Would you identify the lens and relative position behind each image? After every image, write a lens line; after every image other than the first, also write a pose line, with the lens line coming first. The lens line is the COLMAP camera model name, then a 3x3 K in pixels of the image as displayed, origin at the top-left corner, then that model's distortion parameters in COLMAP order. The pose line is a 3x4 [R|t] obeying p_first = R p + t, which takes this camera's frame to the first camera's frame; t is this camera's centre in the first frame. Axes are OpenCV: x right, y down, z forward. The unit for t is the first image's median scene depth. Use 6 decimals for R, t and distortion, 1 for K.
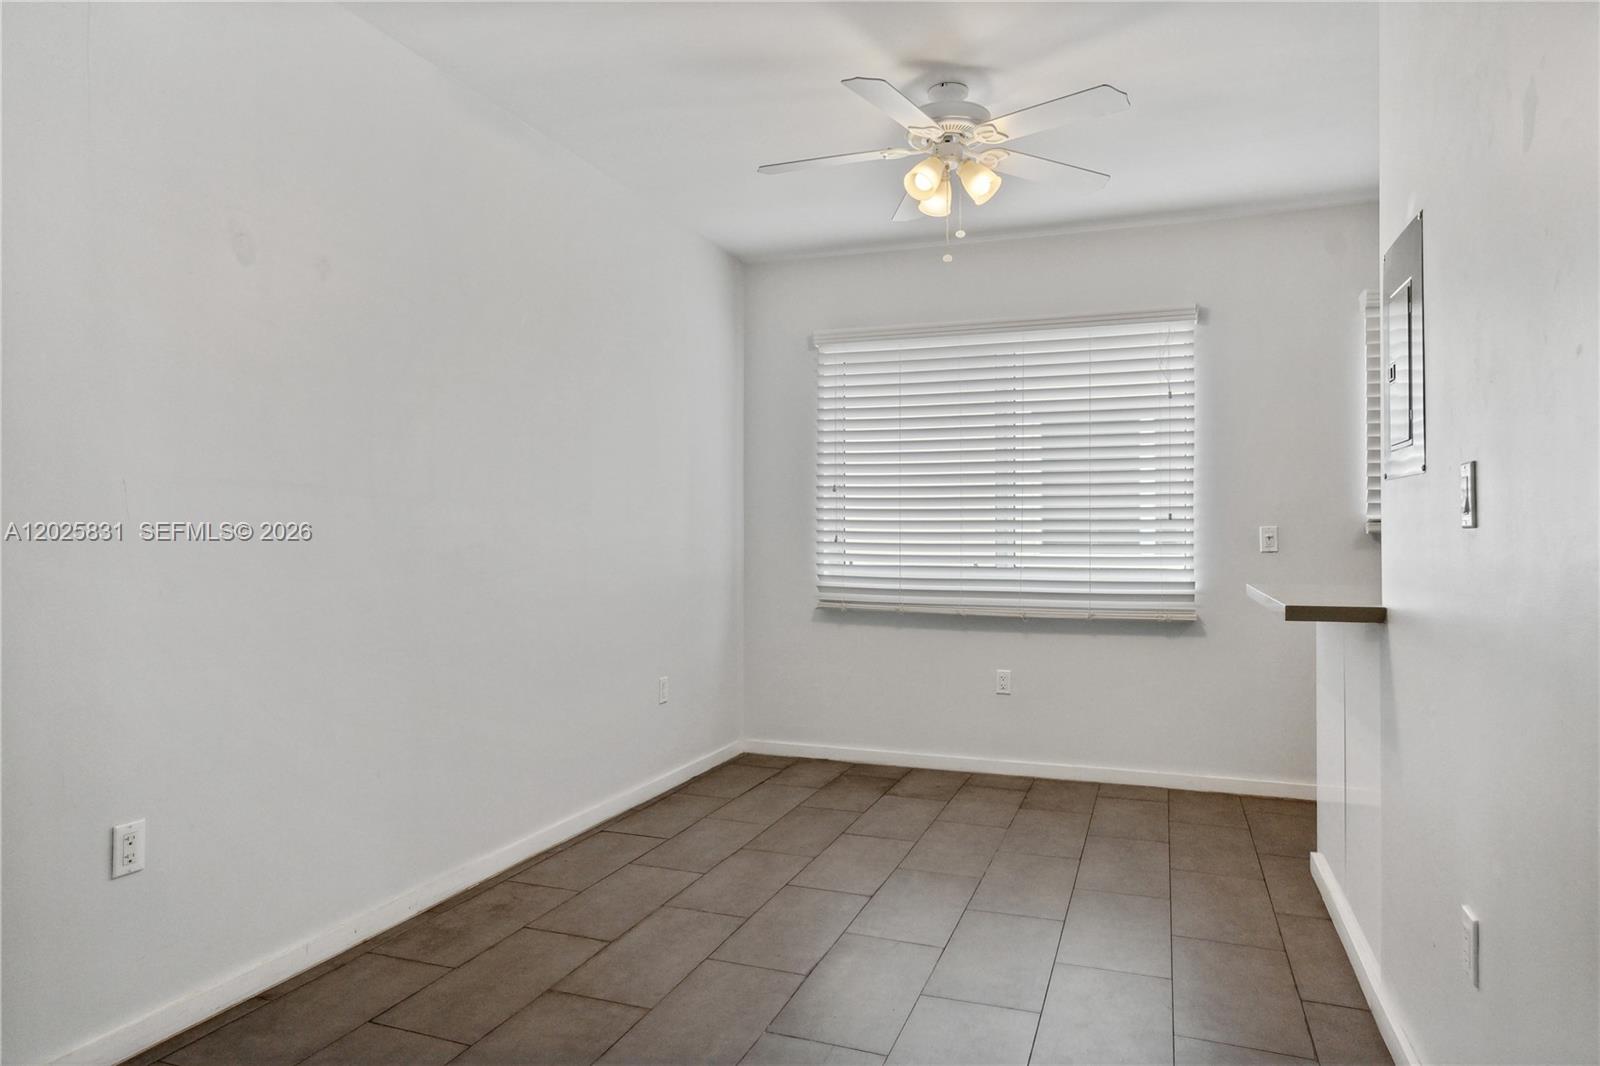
lens RADIAL K [[991.3, 0, 803.8], [0, 991.3, 521.2], [0, 0, 1]] dist [0.006885, 0.001454]
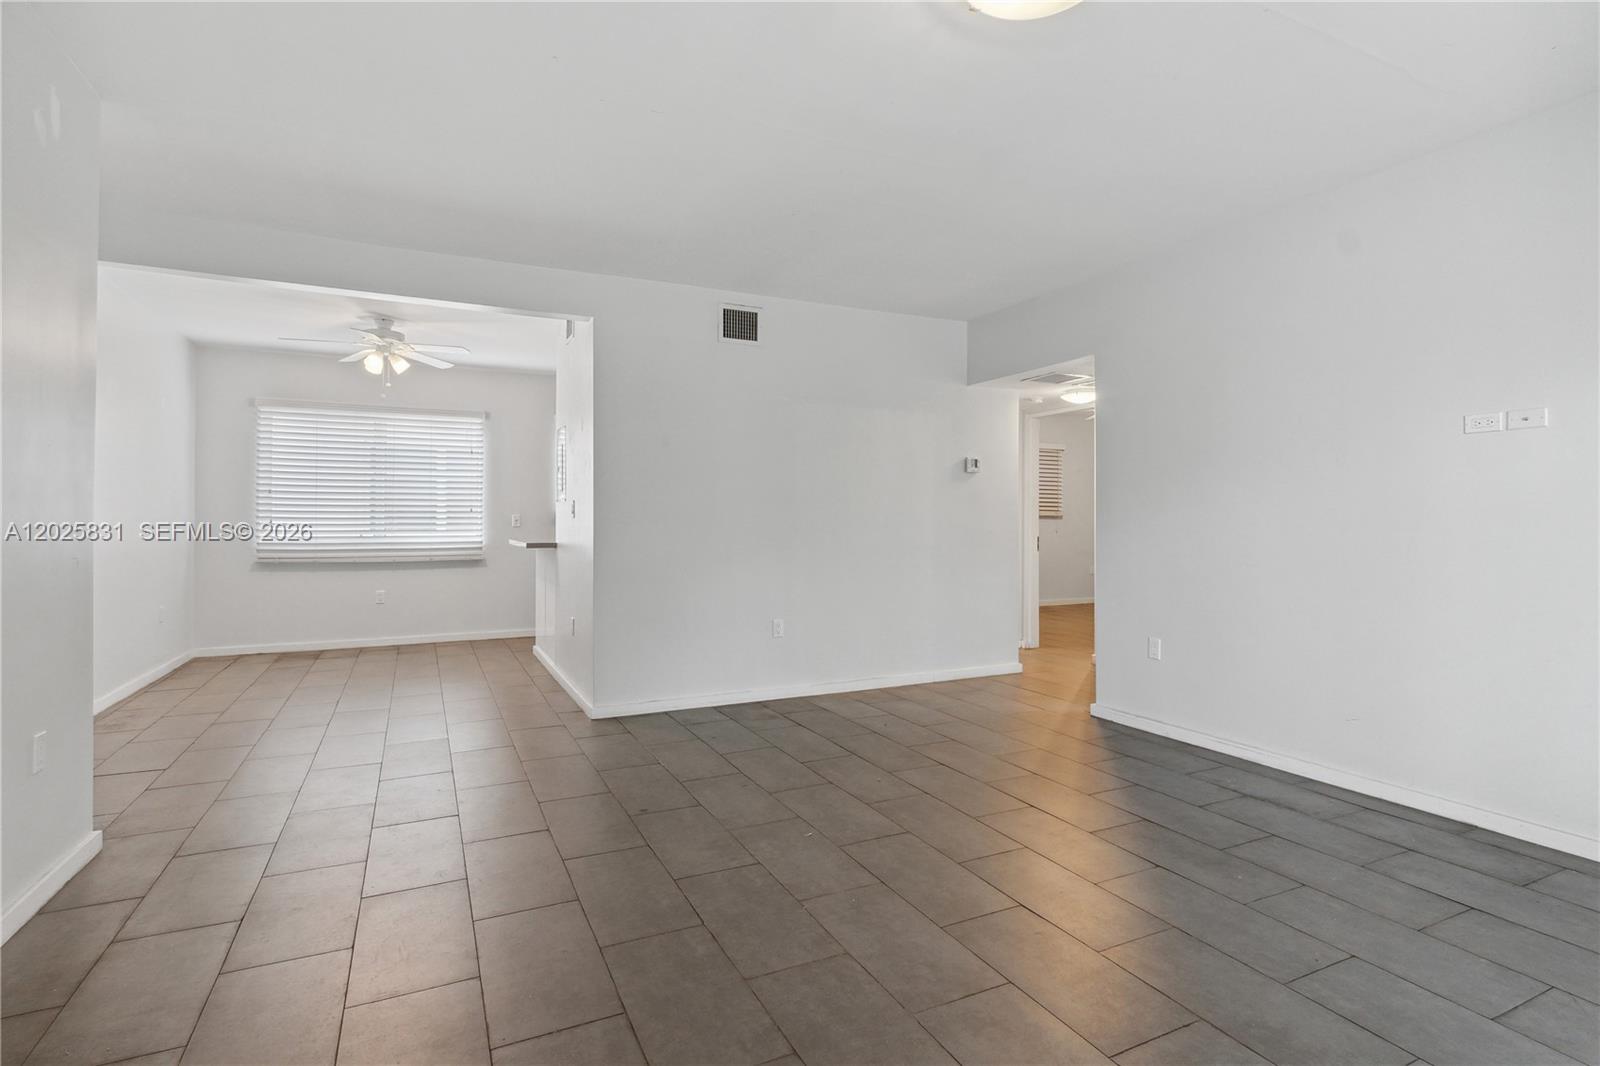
lens RADIAL K [[770.7, 0, 795.0], [0, 770.7, 518.9], [0, 0, 1]] dist [0.000937, 0.001326]
pose [[0.697925, -0.000026, 0.716171, -0.319760], [-0.010367, 0.999895, 0.010139, -0.009946], [-0.716096, -0.014500, 0.697851, -0.626716]]
